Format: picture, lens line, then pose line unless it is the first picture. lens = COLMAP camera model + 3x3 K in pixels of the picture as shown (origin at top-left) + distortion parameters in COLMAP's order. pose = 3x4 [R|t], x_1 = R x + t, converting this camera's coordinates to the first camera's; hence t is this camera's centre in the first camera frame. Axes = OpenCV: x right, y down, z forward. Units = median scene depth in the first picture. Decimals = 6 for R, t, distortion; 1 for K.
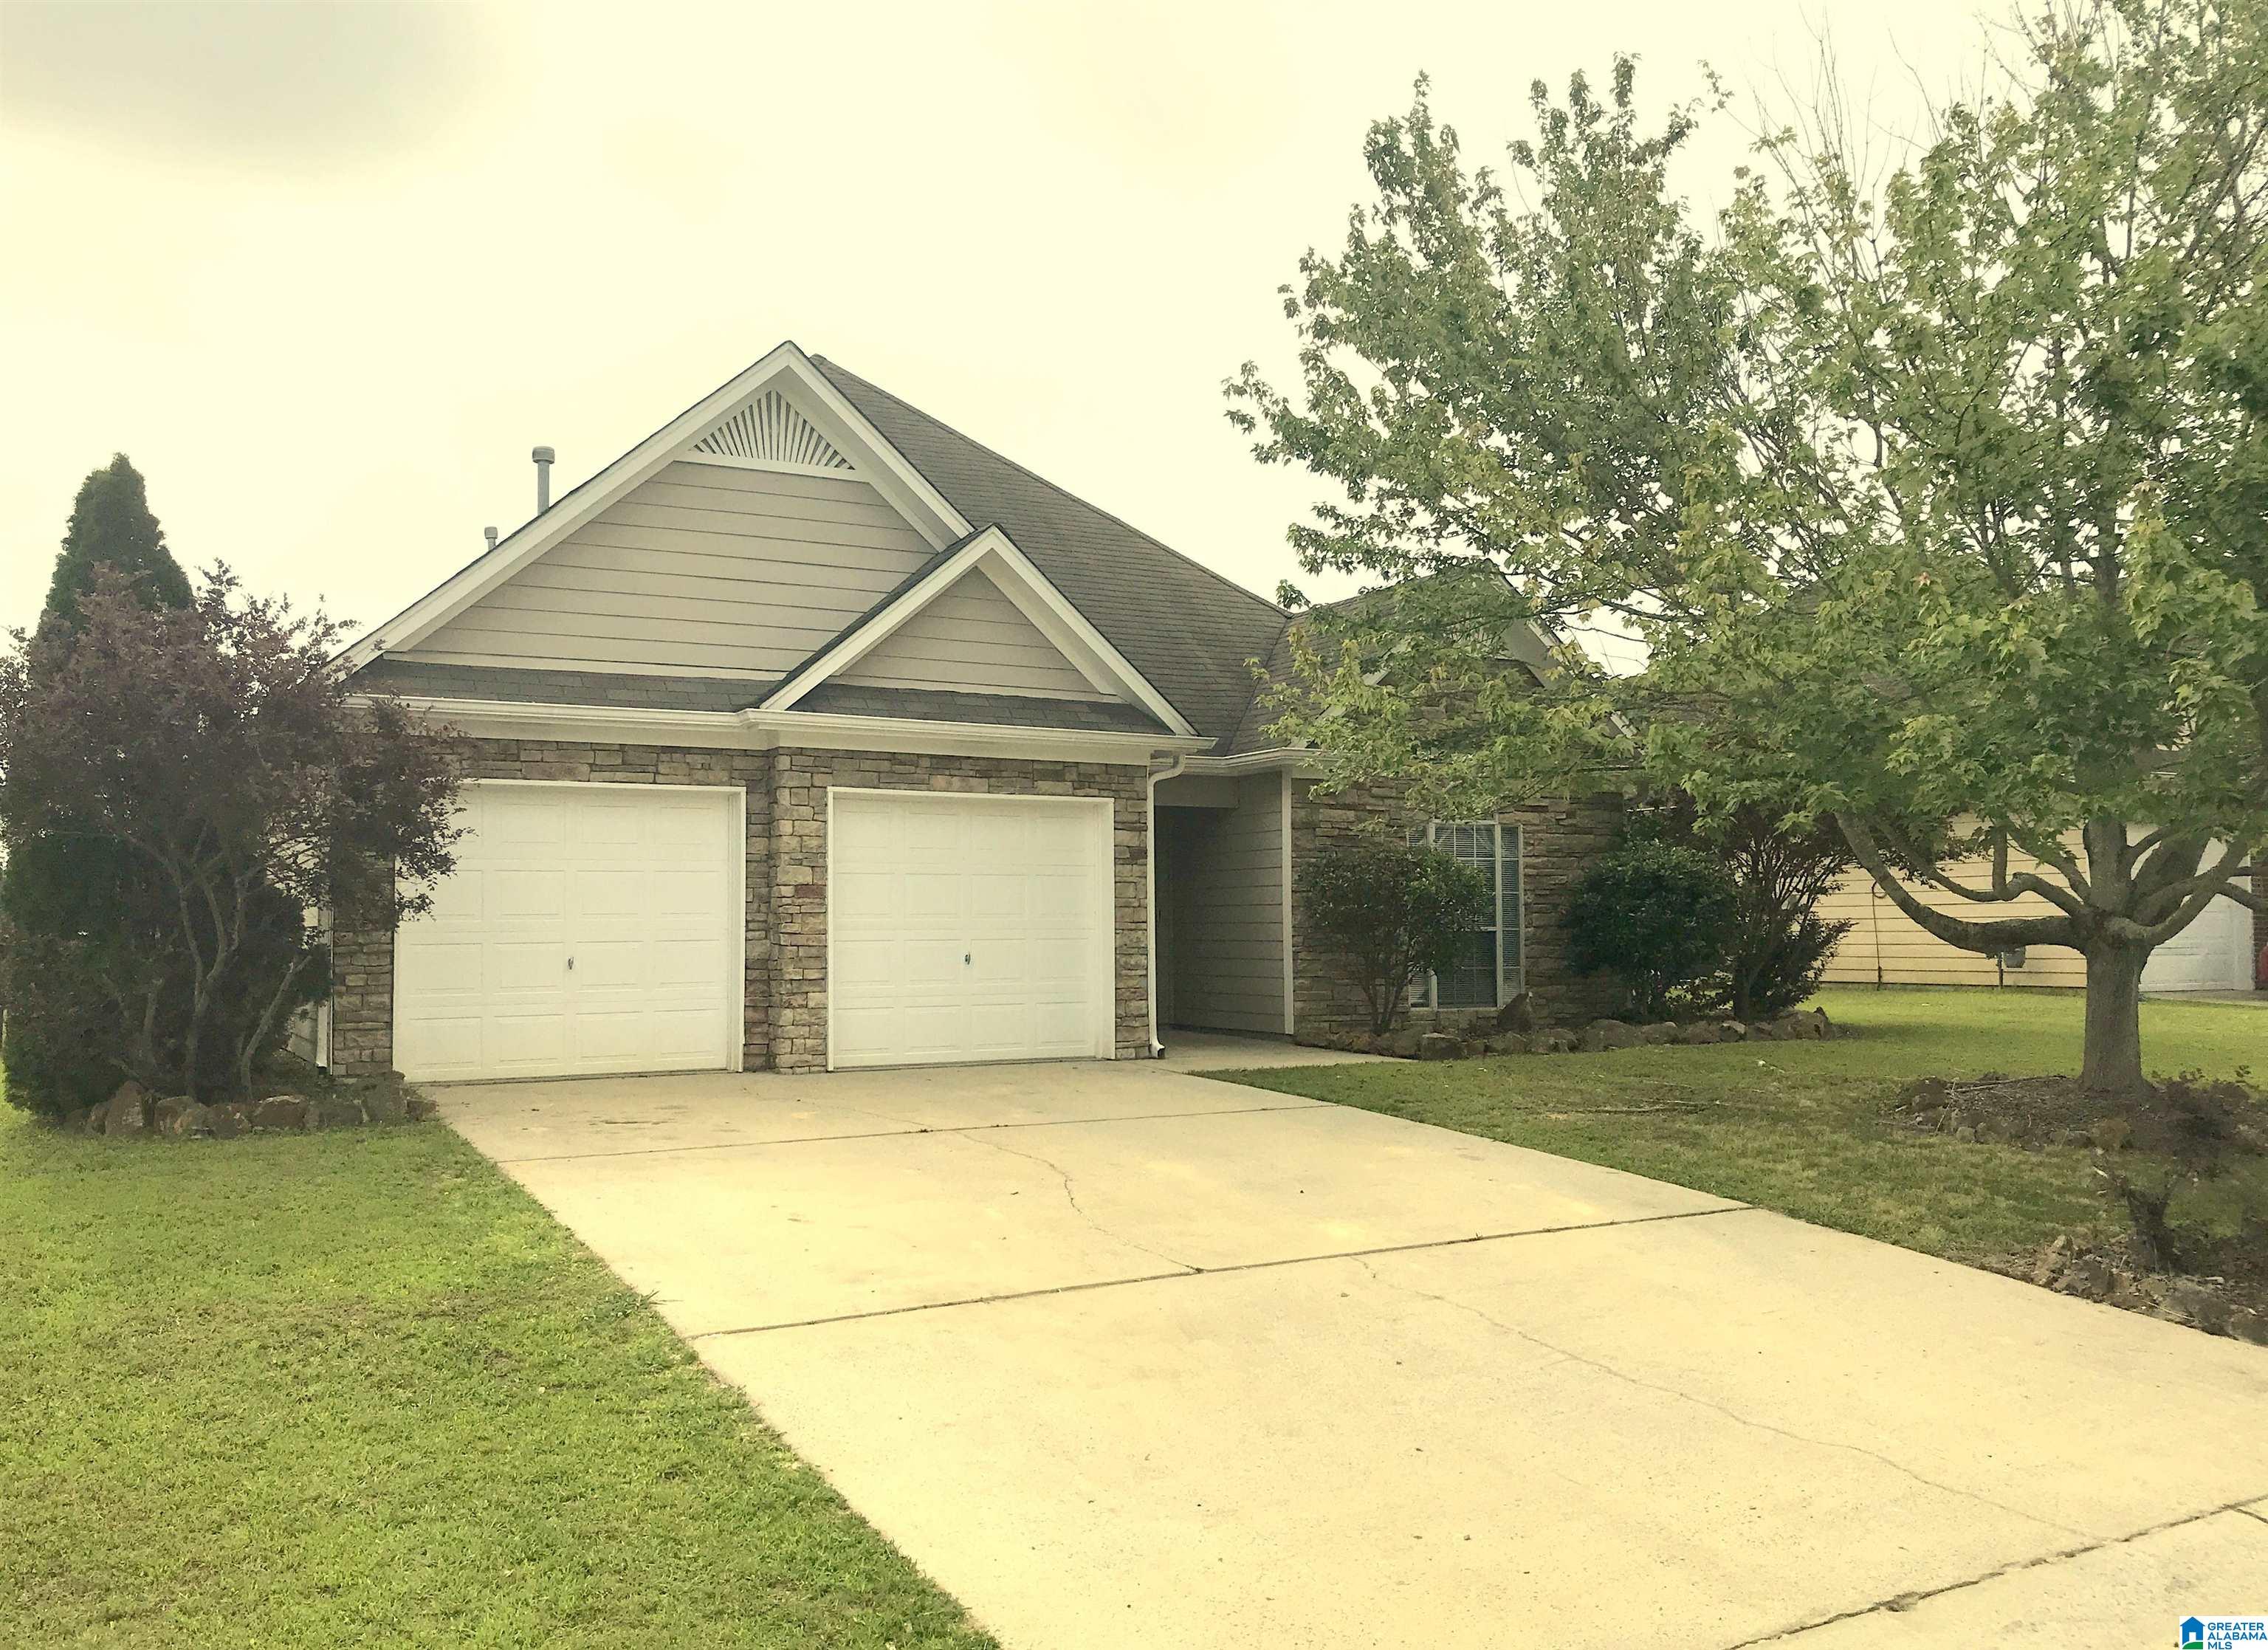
lens RADIAL K [[1902.1, 0, 1134.0], [0, 1902.1, 825.0], [0, 0, 1]] dist [0.007249, -0.000852]
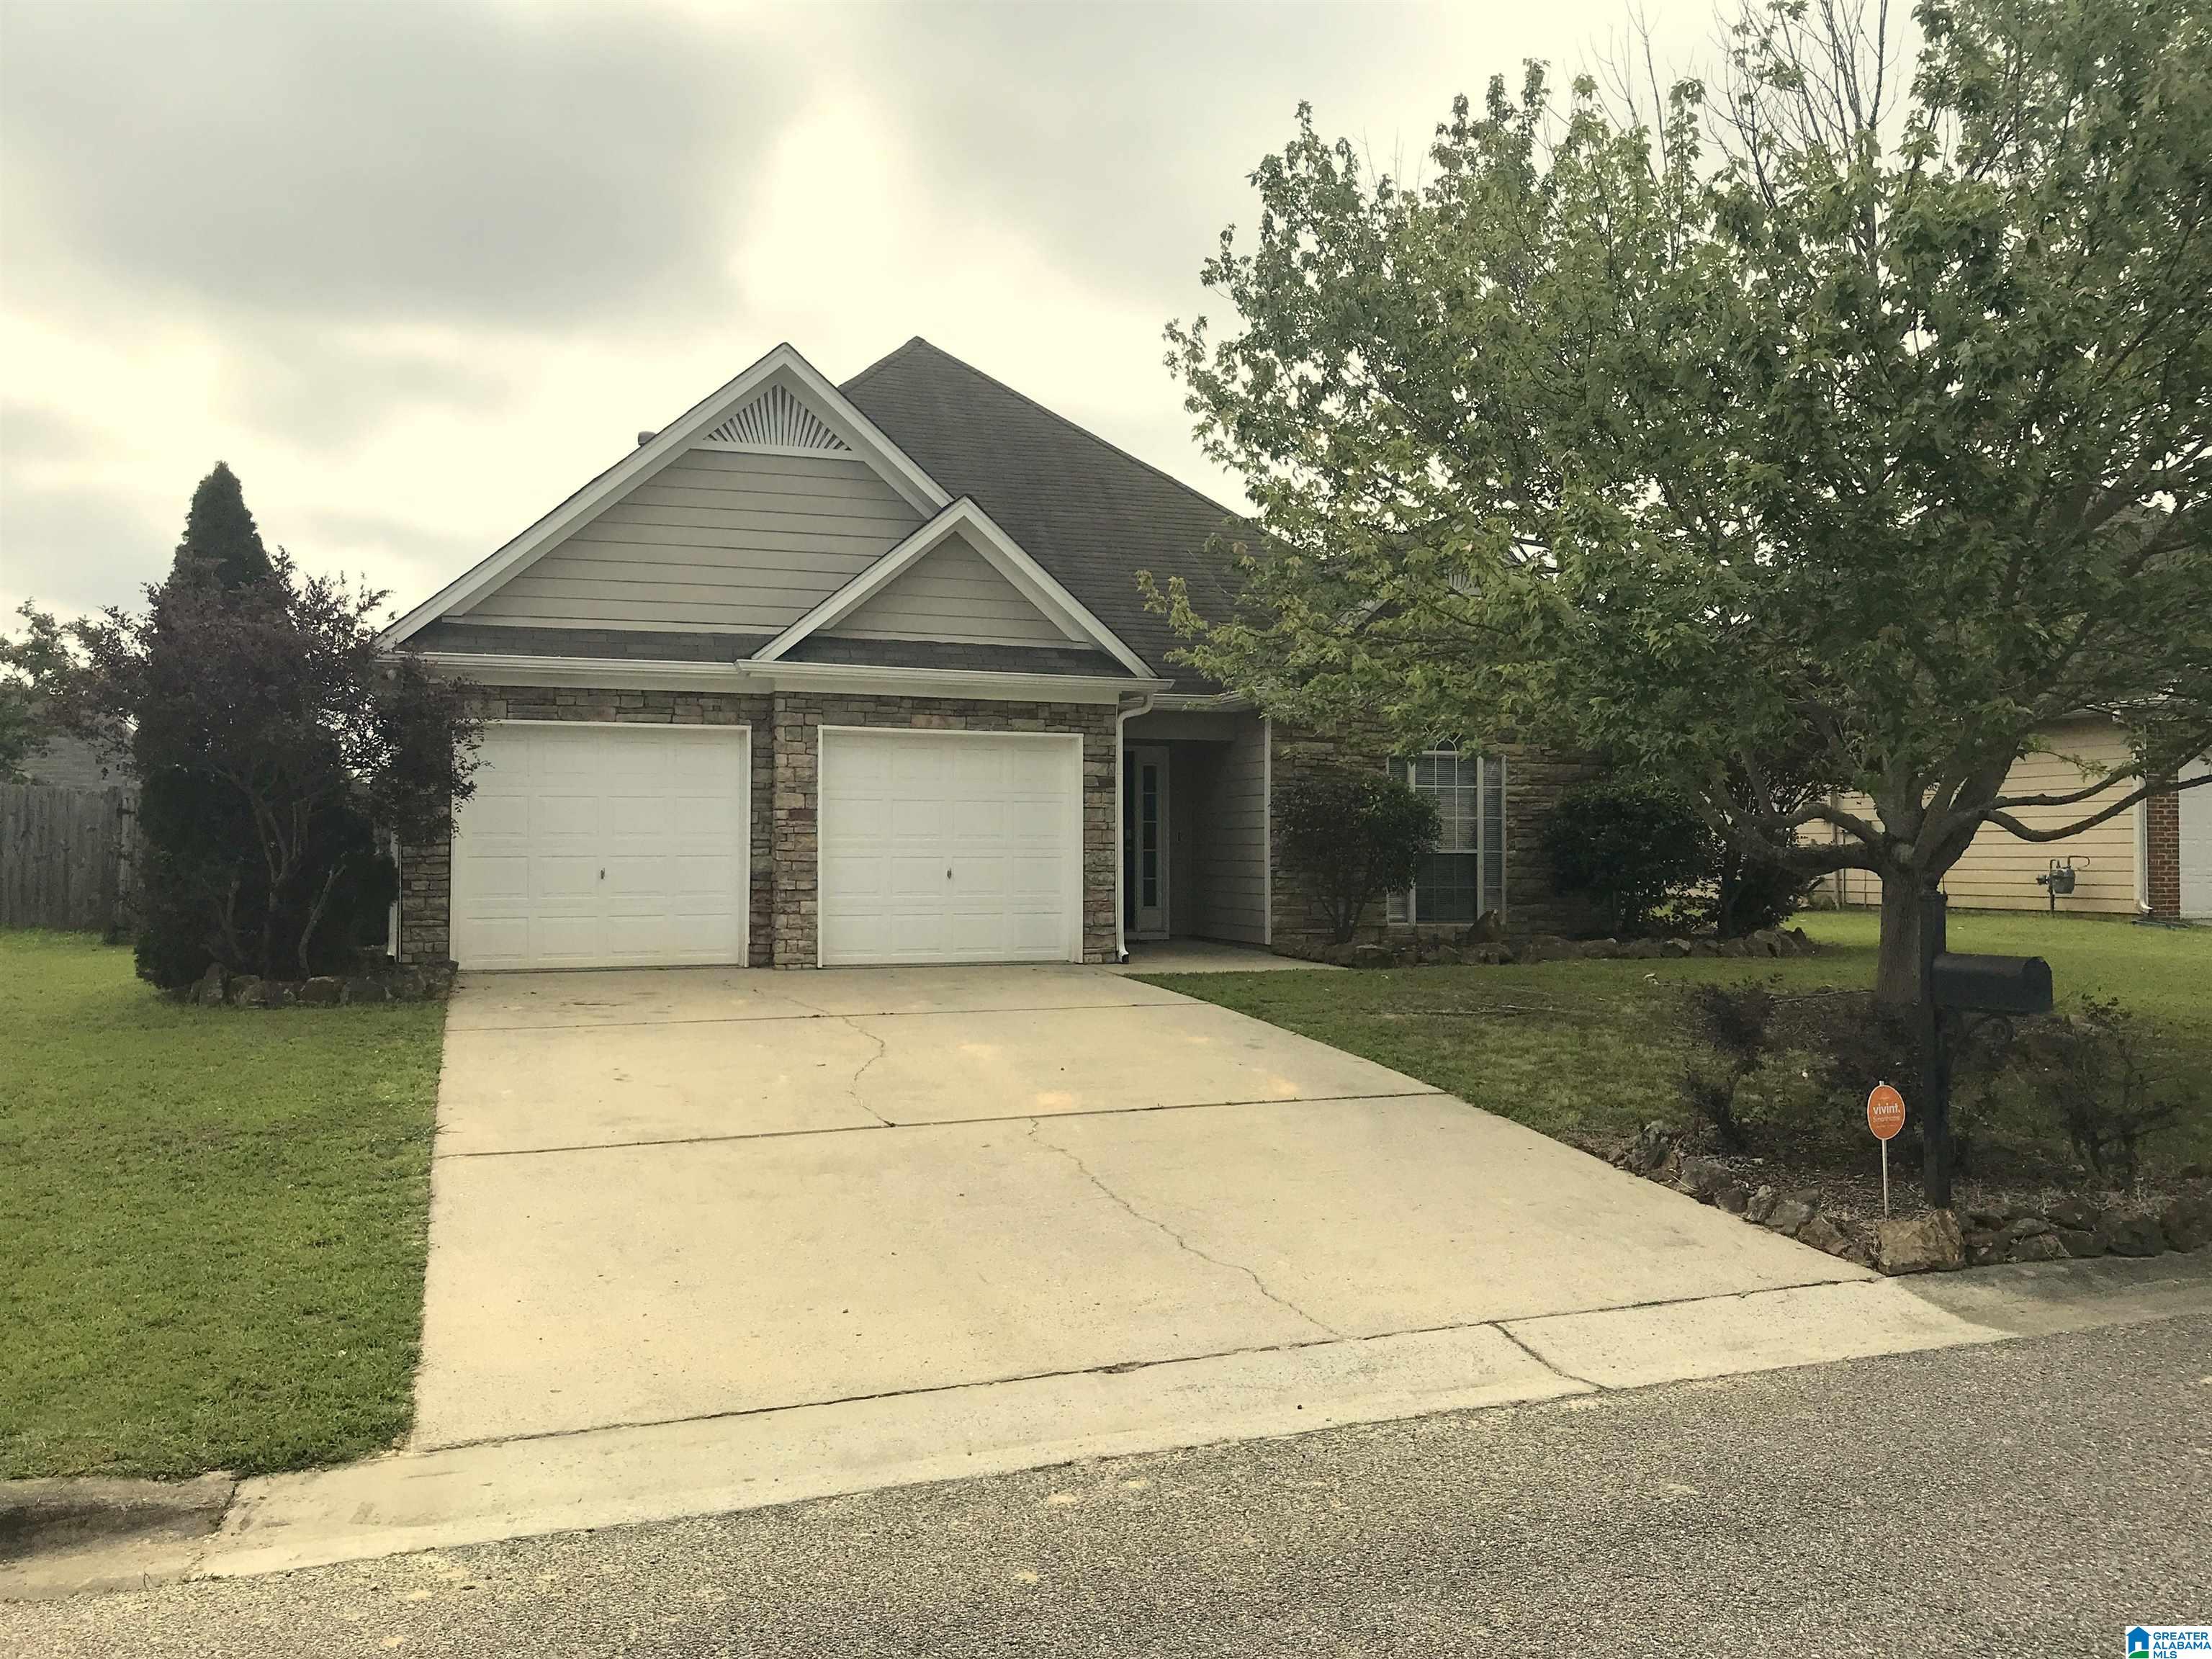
lens RADIAL K [[1804.7, 0, 1105.8], [0, 1804.7, 795.2], [0, 0, 1]] dist [0.001079, 0.000325]
pose [[0.986740, 0.001815, -0.162296, 0.192679], [0.002032, 0.999721, 0.023532, -0.002852], [0.162294, -0.023550, 0.986461, -0.064868]]
